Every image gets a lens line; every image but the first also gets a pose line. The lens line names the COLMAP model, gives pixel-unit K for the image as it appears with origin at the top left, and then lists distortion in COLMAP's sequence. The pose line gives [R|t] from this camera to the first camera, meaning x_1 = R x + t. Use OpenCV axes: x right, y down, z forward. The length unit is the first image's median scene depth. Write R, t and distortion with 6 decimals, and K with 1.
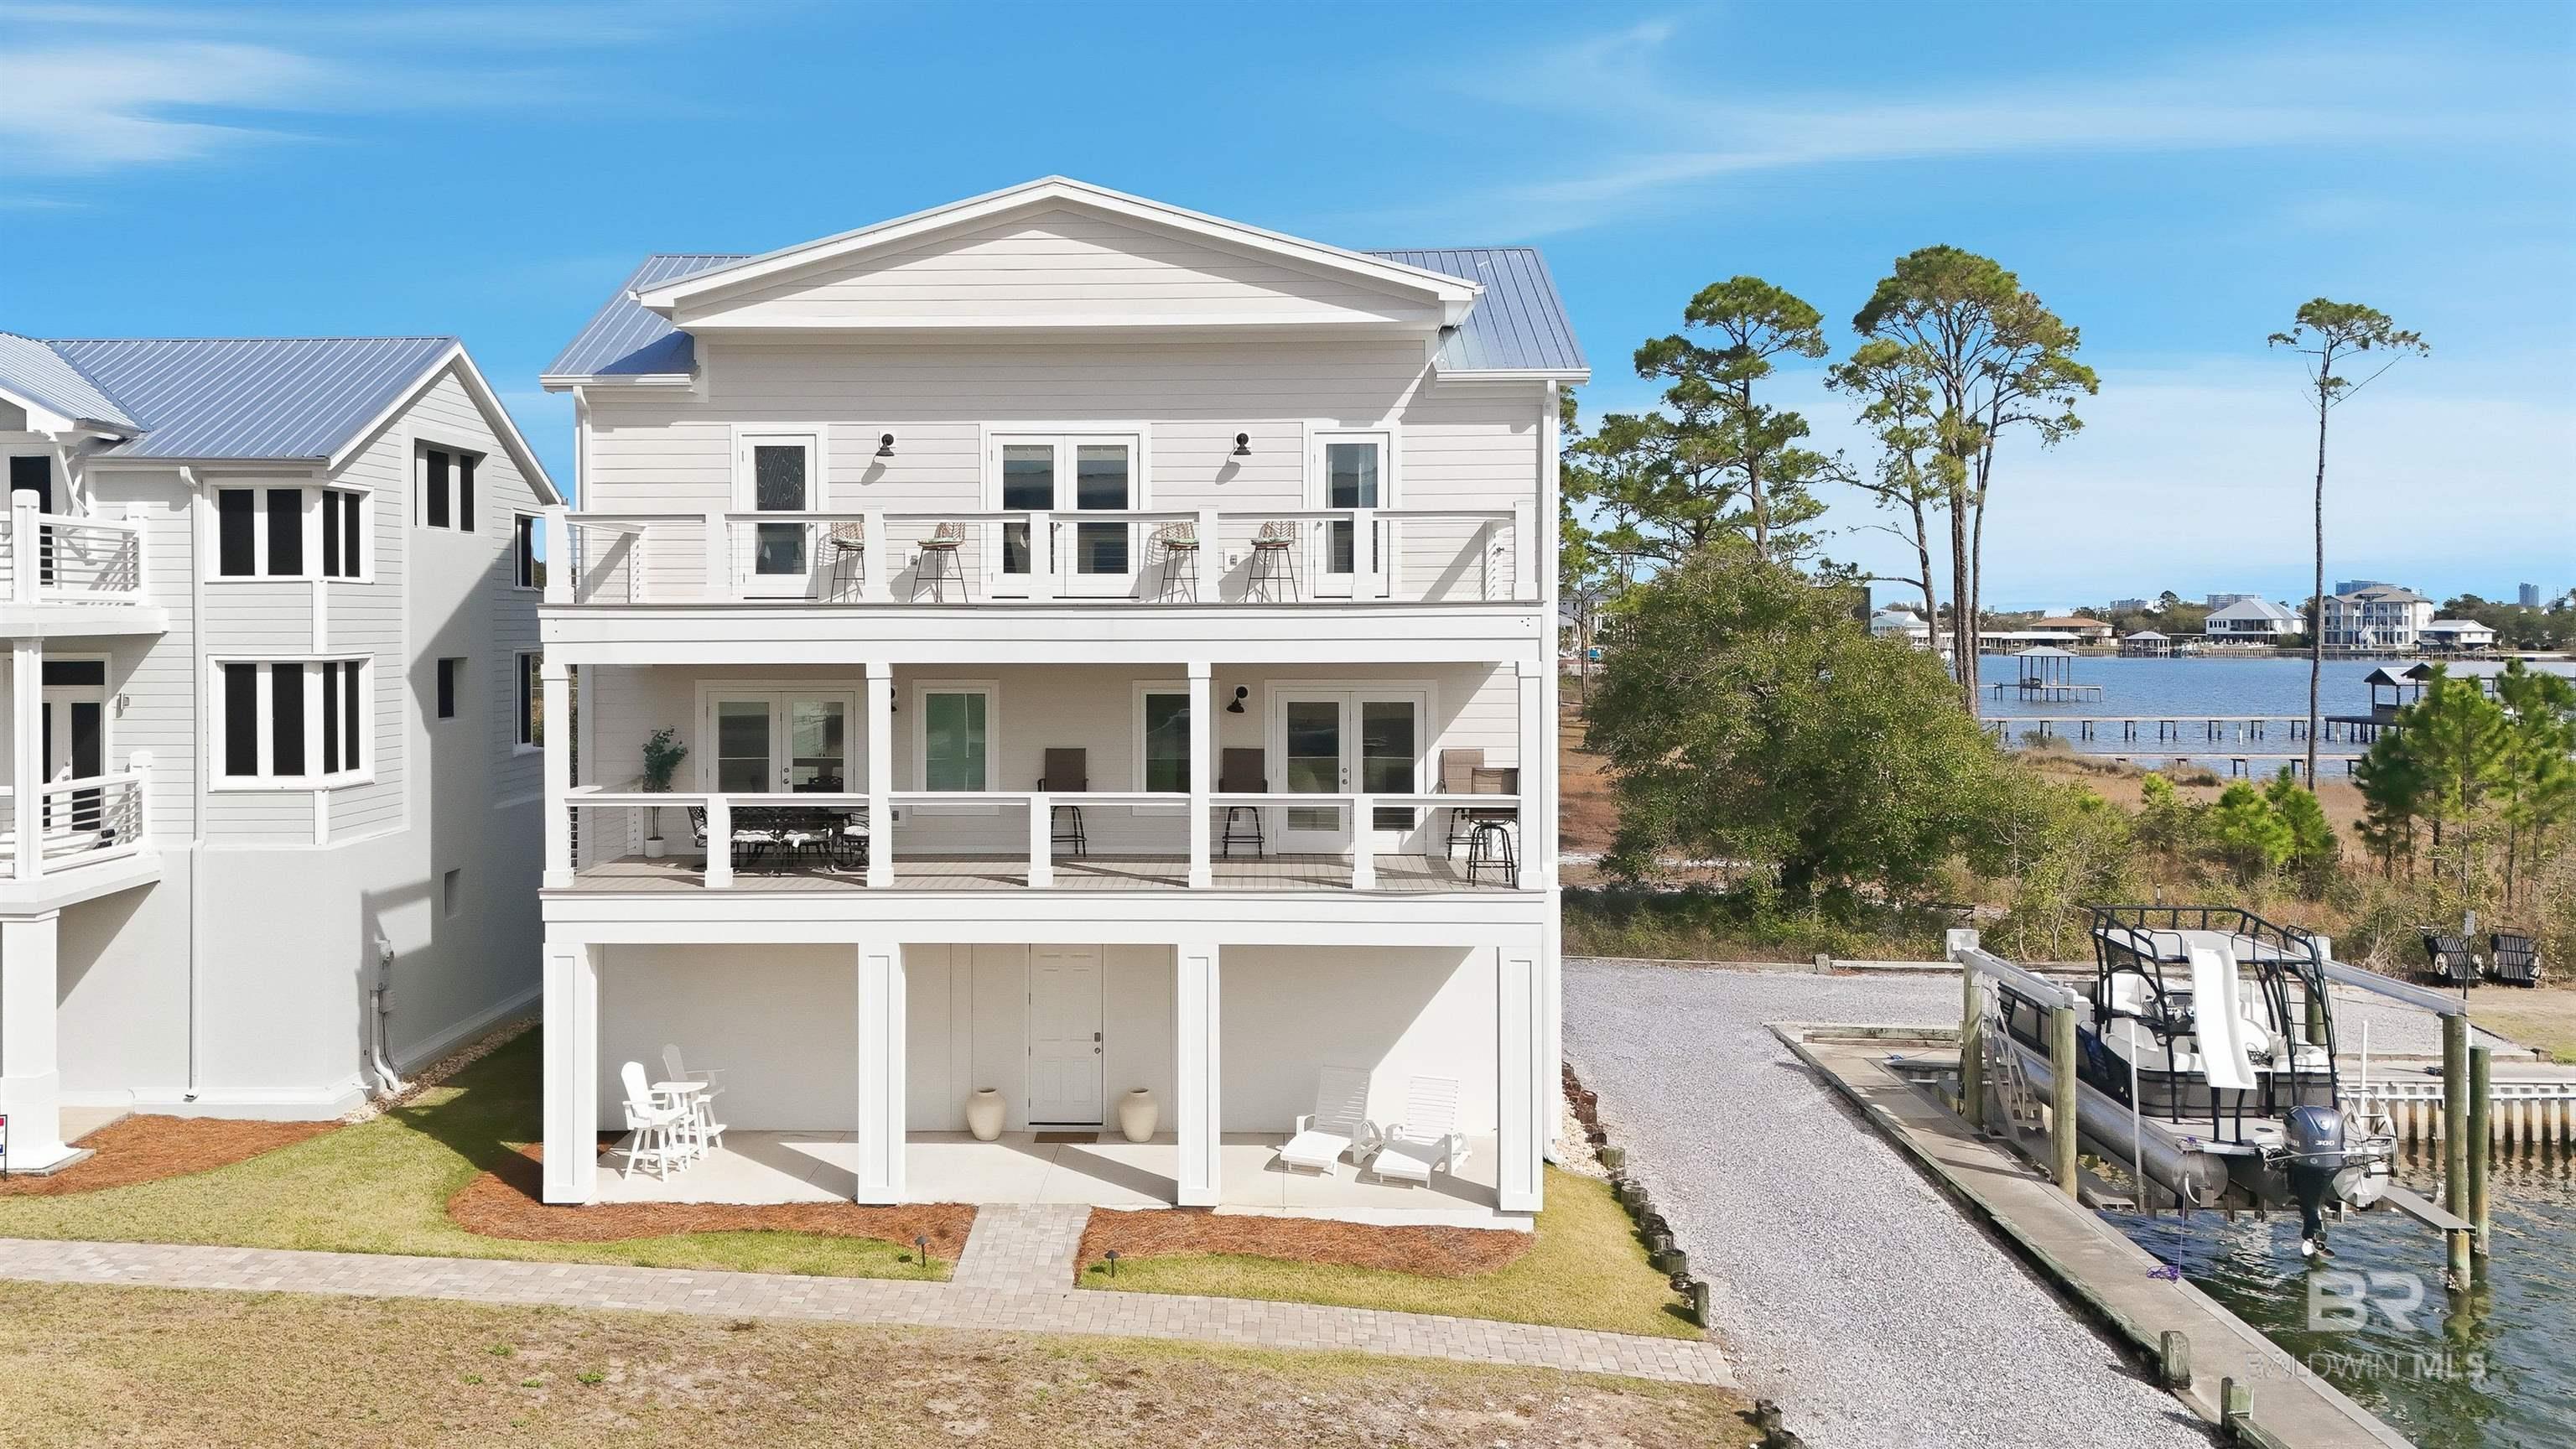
lens RADIAL K [[2123.6, 0, 1235.3], [0, 2123.6, 630.4], [0, 0, 1]] dist [0.043268, -0.006755]
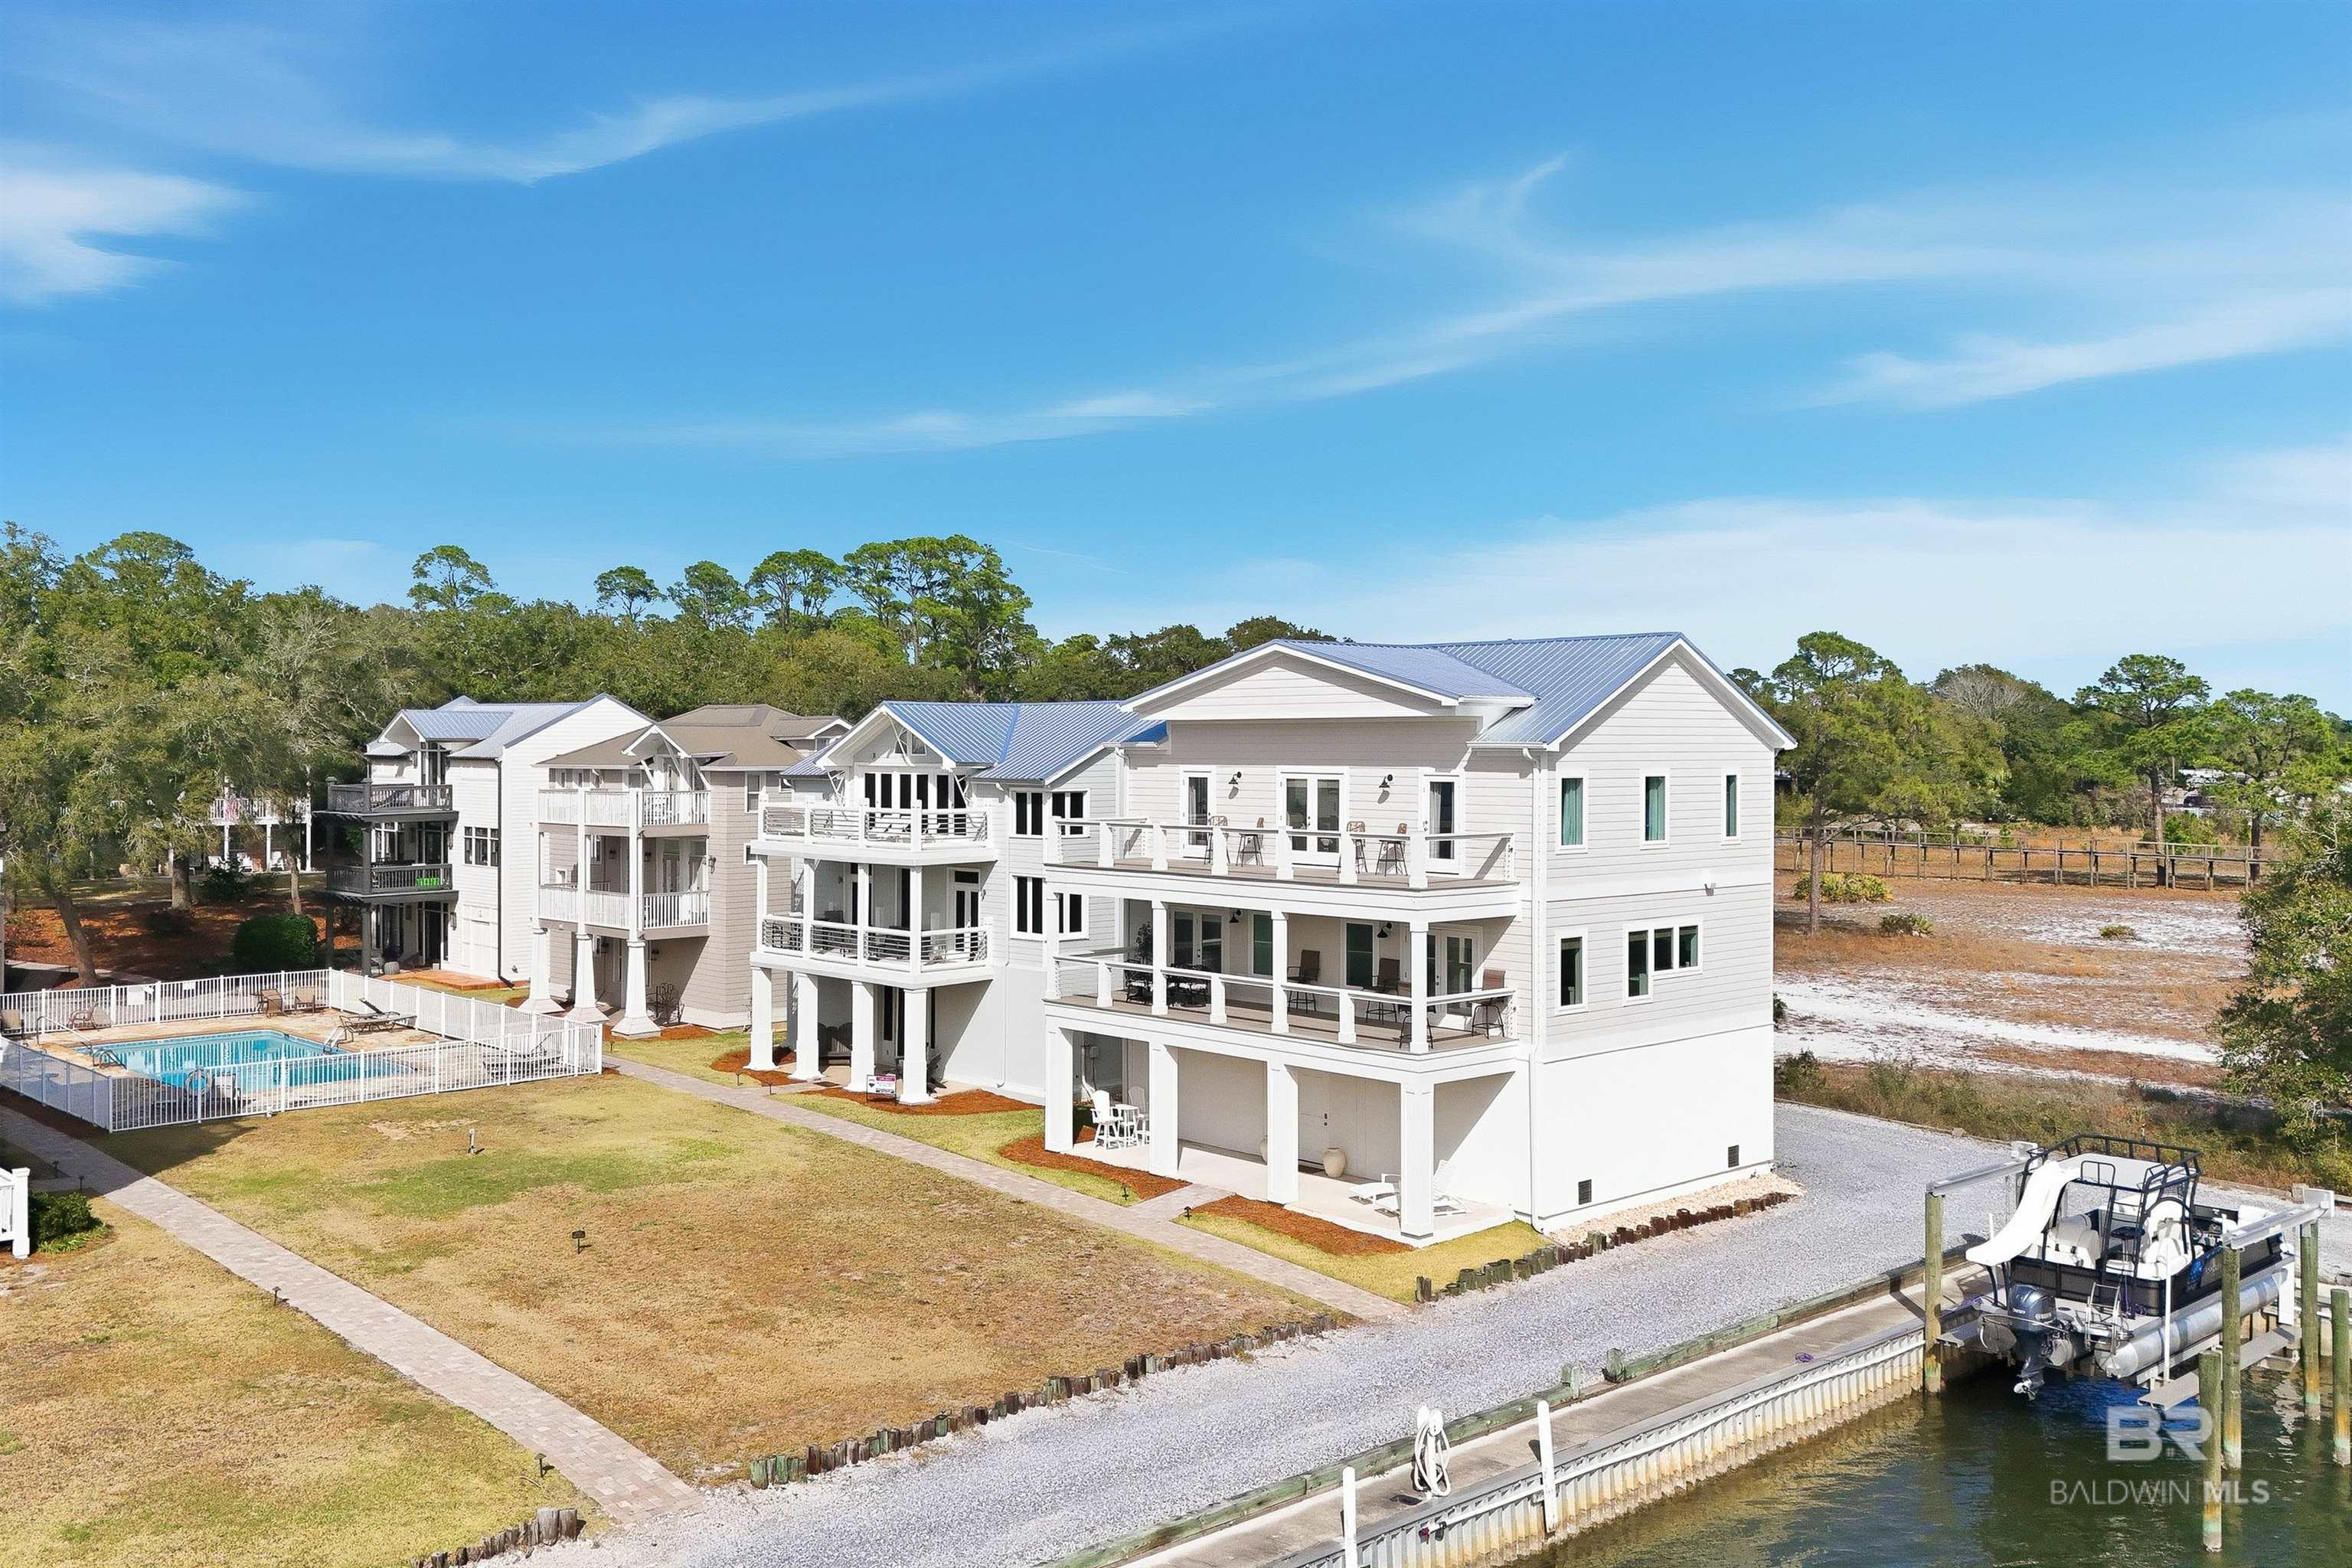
lens RADIAL K [[2019.7, 0, 1113.6], [0, 2019.7, 749.4], [0, 0, 1]] dist [0.040209, -0.031684]
pose [[0.703582, 0.006413, -0.710585, 1.008306], [-0.019193, 0.999766, -0.009982, -0.092762], [0.710355, 0.020661, 0.703541, -0.312499]]
